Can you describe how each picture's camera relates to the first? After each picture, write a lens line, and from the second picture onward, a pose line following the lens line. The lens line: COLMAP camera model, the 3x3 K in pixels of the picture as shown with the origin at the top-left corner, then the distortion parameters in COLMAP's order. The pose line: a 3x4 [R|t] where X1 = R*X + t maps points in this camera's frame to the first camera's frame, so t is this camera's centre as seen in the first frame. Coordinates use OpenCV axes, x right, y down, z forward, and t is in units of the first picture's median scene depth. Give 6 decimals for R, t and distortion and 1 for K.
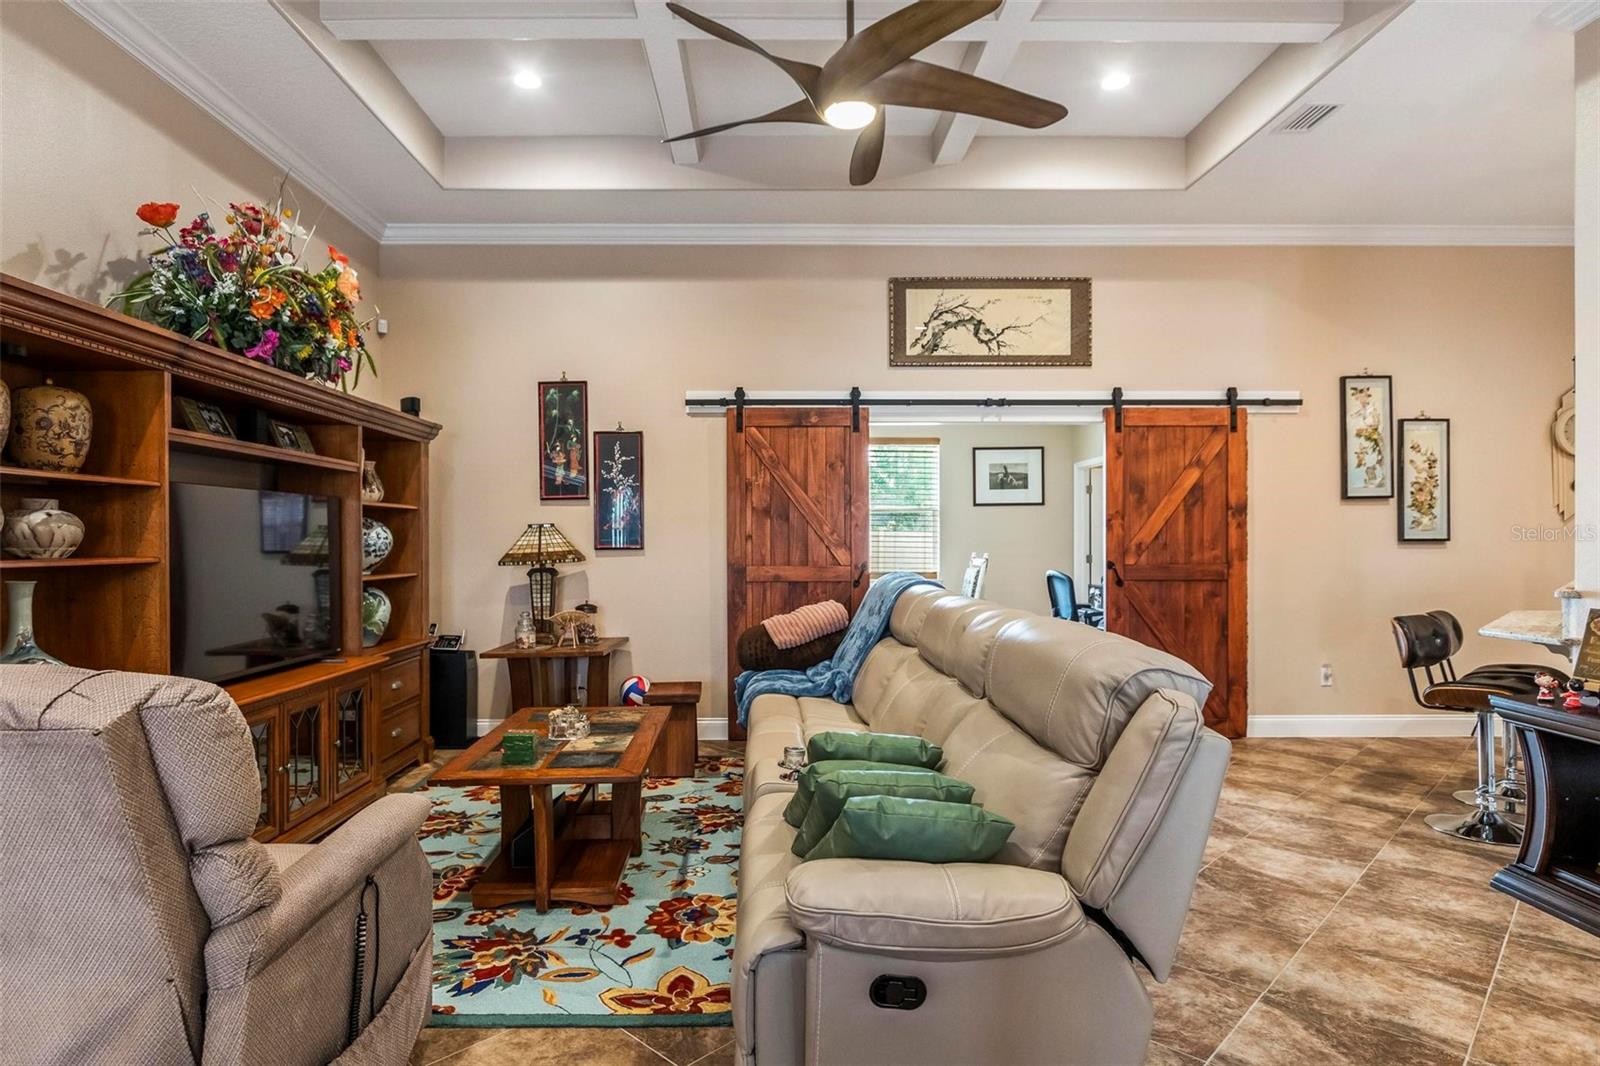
lens RADIAL K [[877.8, 0, 790.5], [0, 877.8, 548.2], [0, 0, 1]] dist [-0.004995, -0.001529]
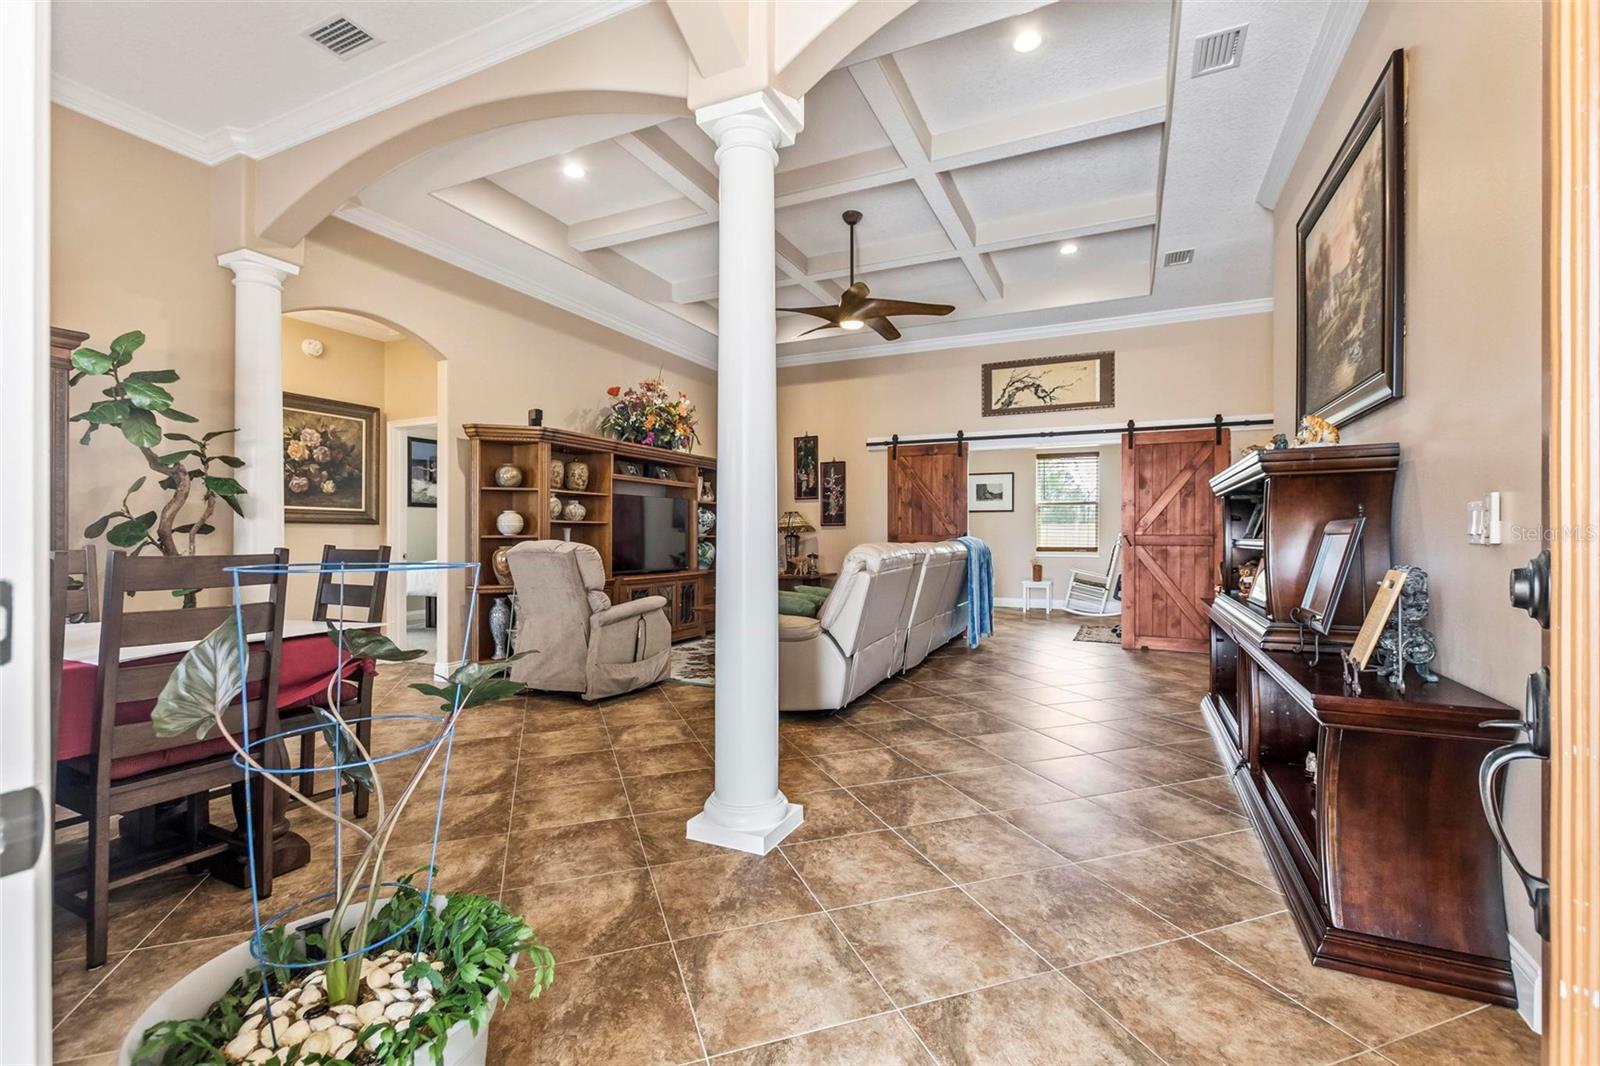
lens RADIAL K [[694.0, 0, 808.5], [0, 694.0, 530.9], [0, 0, 1]] dist [0.002727, -0.000929]
pose [[0.902030, 0.002144, -0.431668, 0.391830], [-0.008270, 0.999890, -0.012316, 0.031214], [0.431594, 0.014679, 0.901949, -0.345249]]
